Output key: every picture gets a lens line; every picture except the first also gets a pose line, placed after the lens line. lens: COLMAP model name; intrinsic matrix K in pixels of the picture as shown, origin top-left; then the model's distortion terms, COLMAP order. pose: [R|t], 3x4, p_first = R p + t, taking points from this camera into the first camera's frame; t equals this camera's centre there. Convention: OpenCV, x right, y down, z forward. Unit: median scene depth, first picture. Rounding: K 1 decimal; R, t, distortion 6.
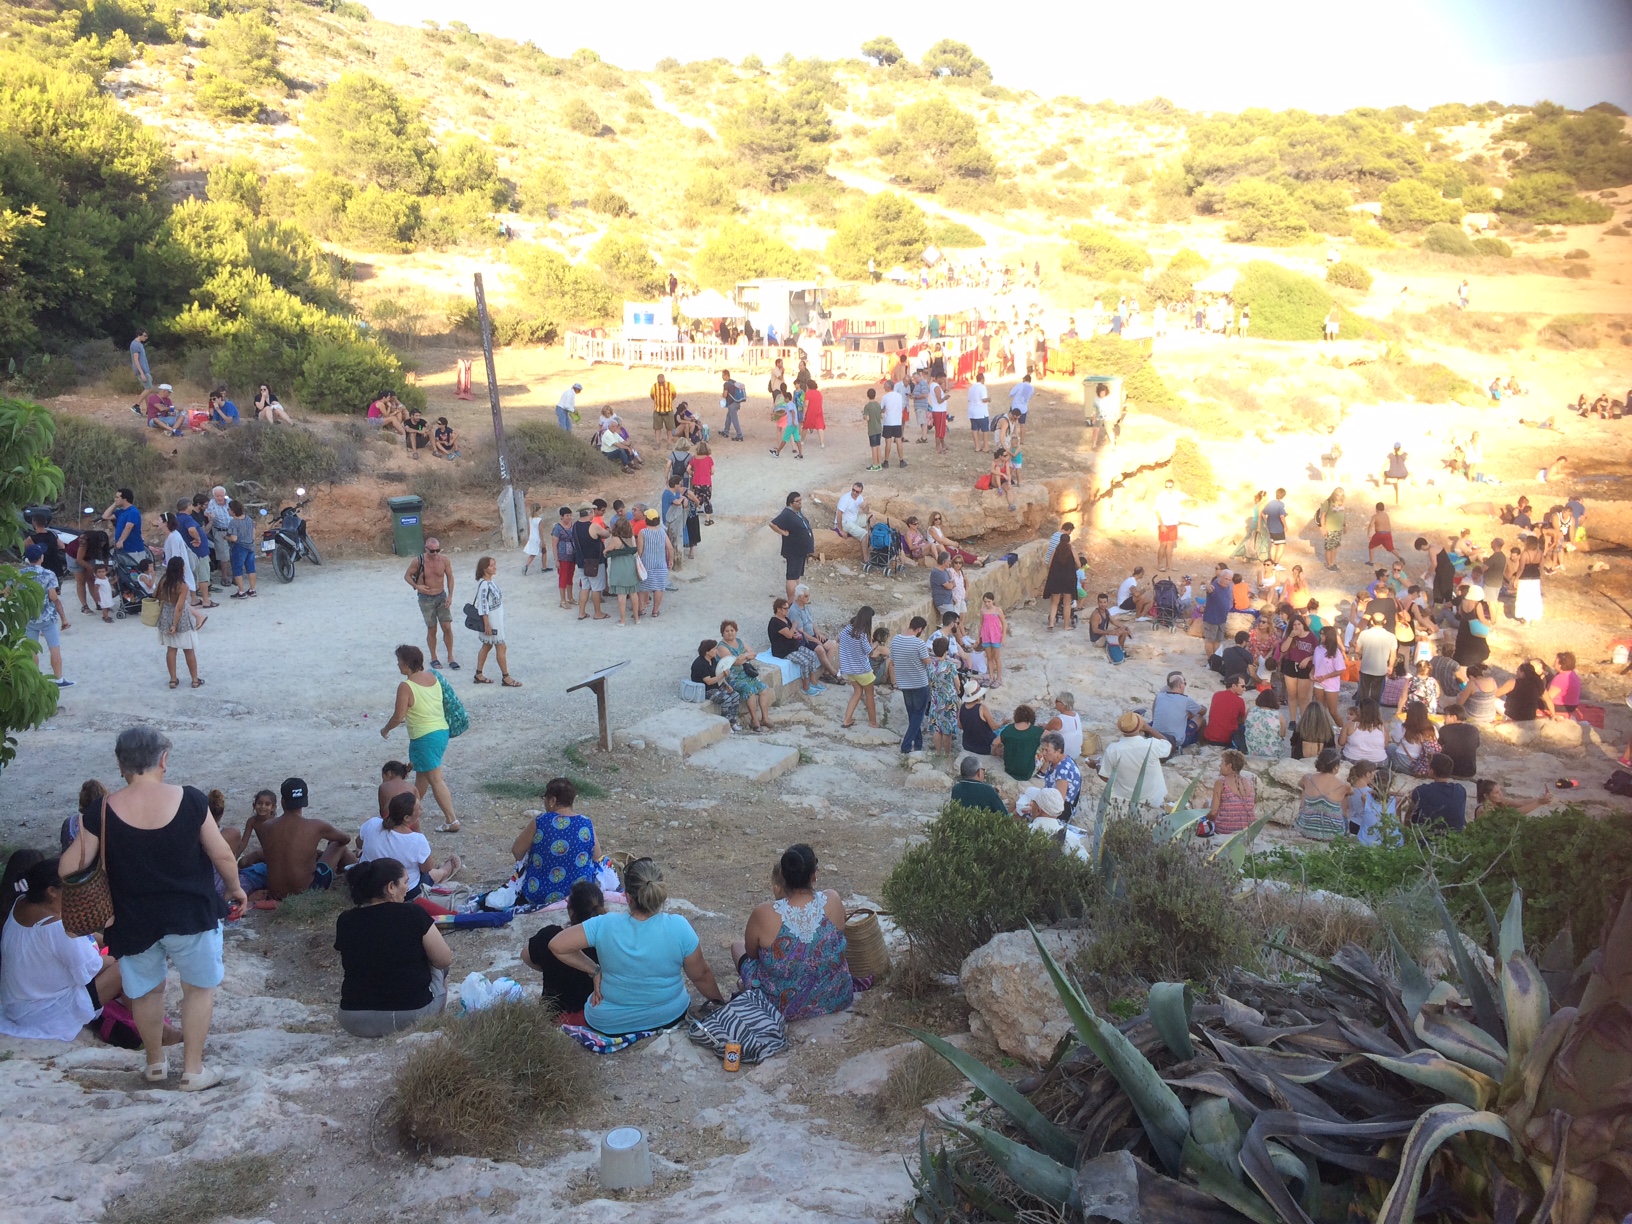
lens RADIAL K [[1377.8, 0, 821.0], [0, 1377.8, 607.8], [0, 0, 1]] dist [0.003091, -0.000808]
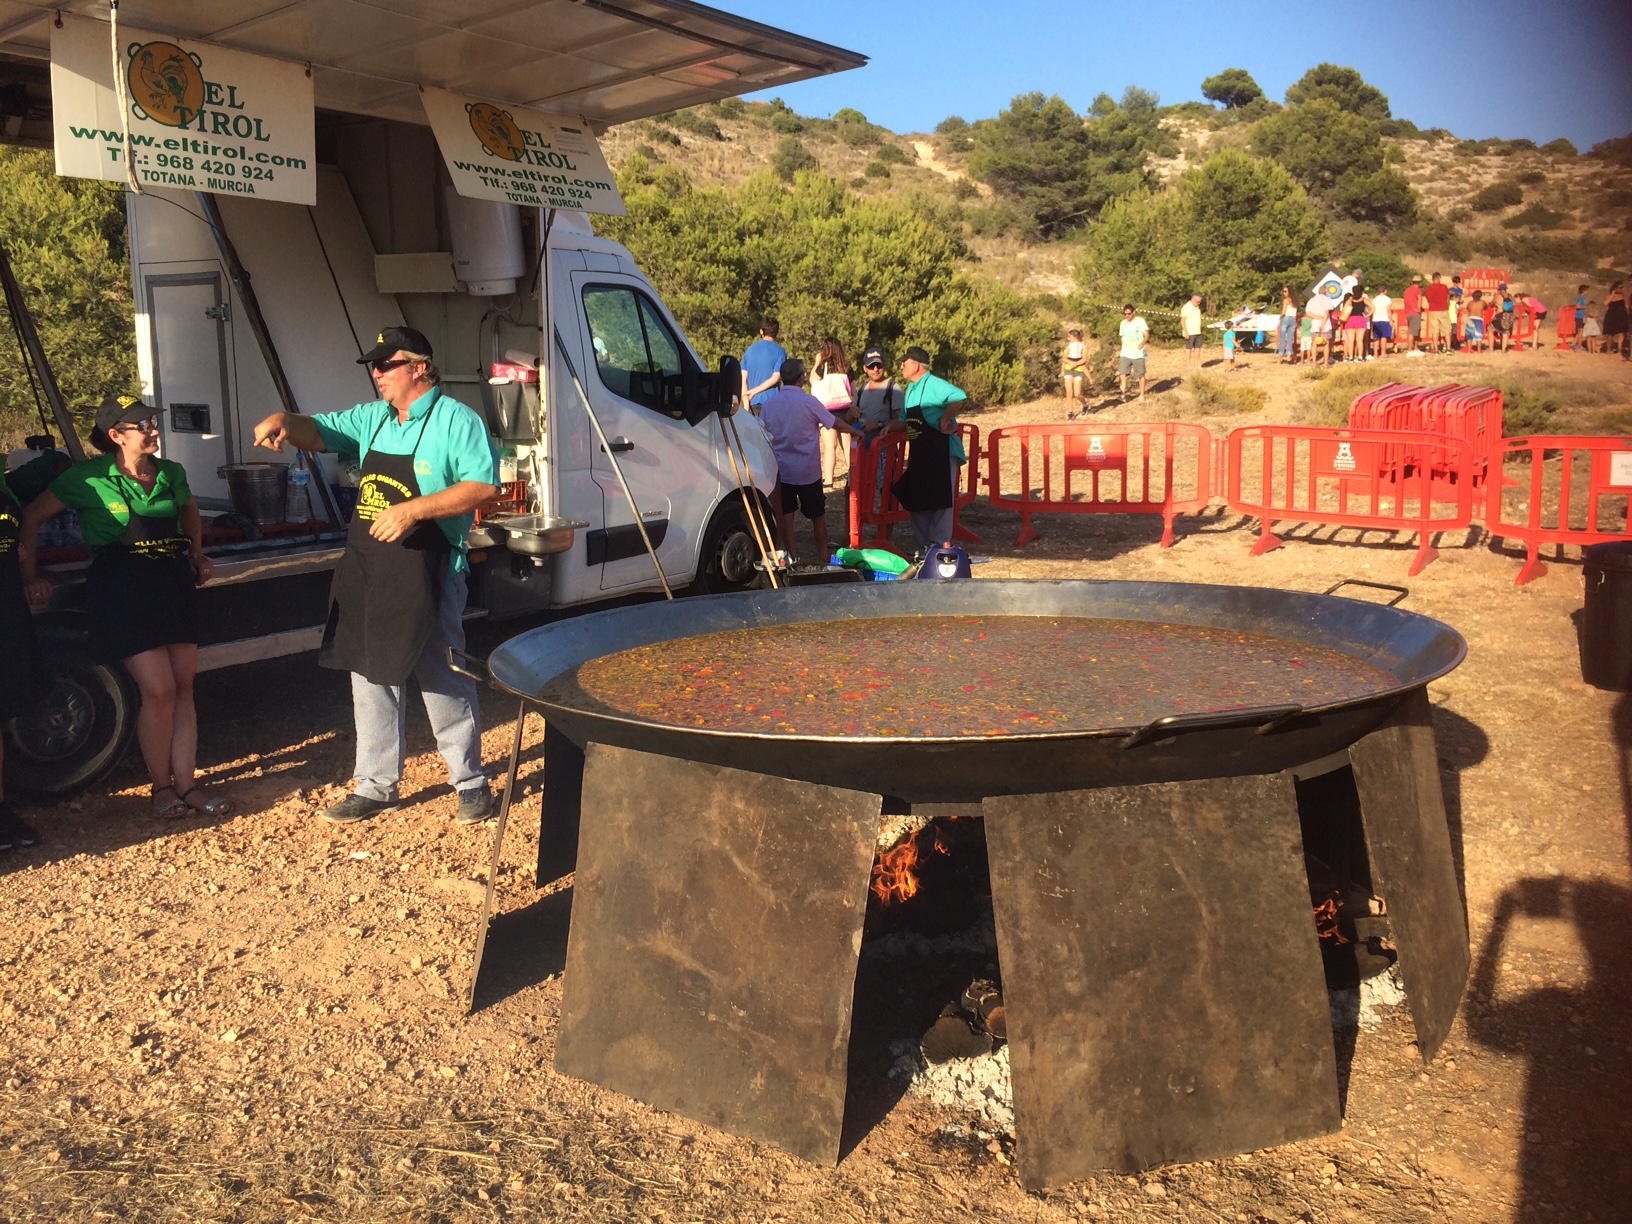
lens RADIAL K [[1377.8, 0, 821.6], [0, 1377.8, 624.2], [0, 0, 1]] dist [0.003091, -0.000808]
pose [[0.971109, 0.028439, -0.236937, 0.020770], [-0.046632, 0.996347, -0.071538, -0.078154], [0.234037, 0.080520, 0.968888, 0.377463]]
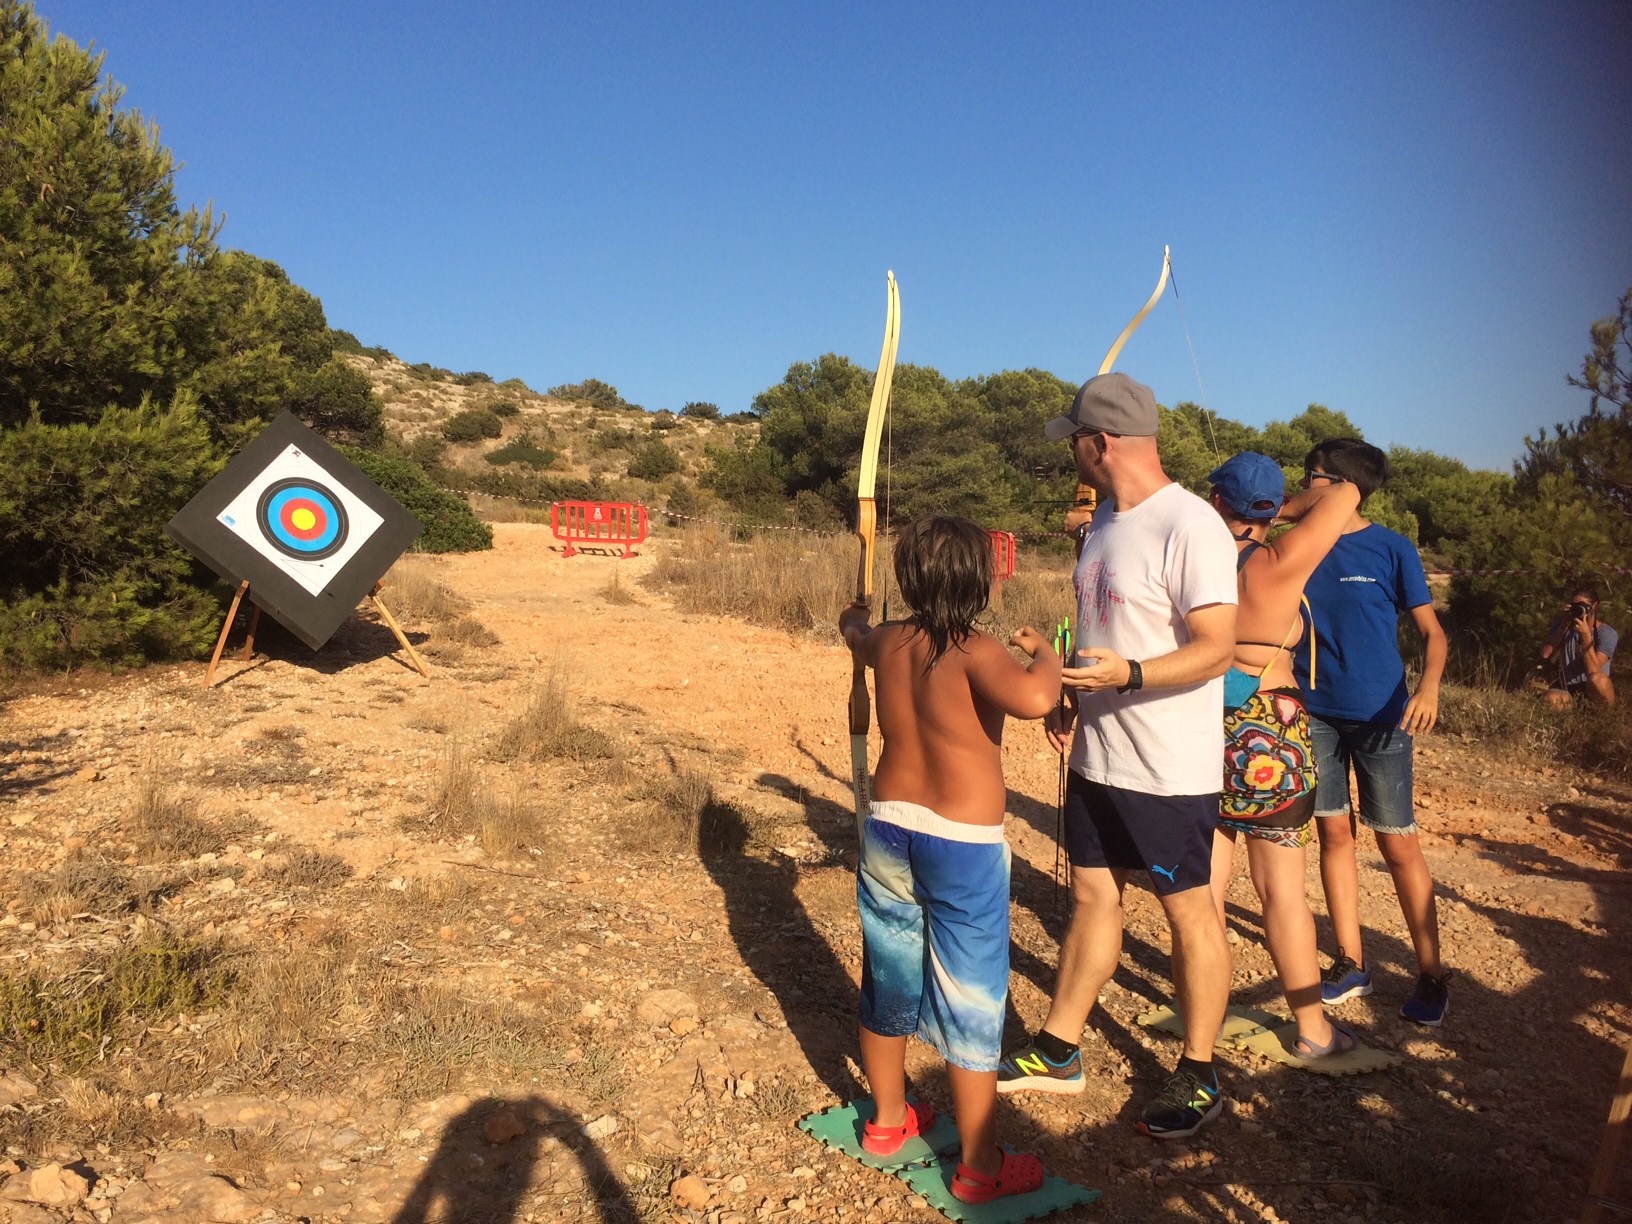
lens RADIAL K [[1443.0, 0, 818.9], [0, 1443.0, 611.6], [0, 0, 1]] dist [0.007571, 0.000025]
pose [[0.889911, -0.004712, 0.456110, 0.045177], [0.120760, 0.966700, -0.225627, -0.152561], [-0.439858, 0.255868, 0.860846, 0.613649]]
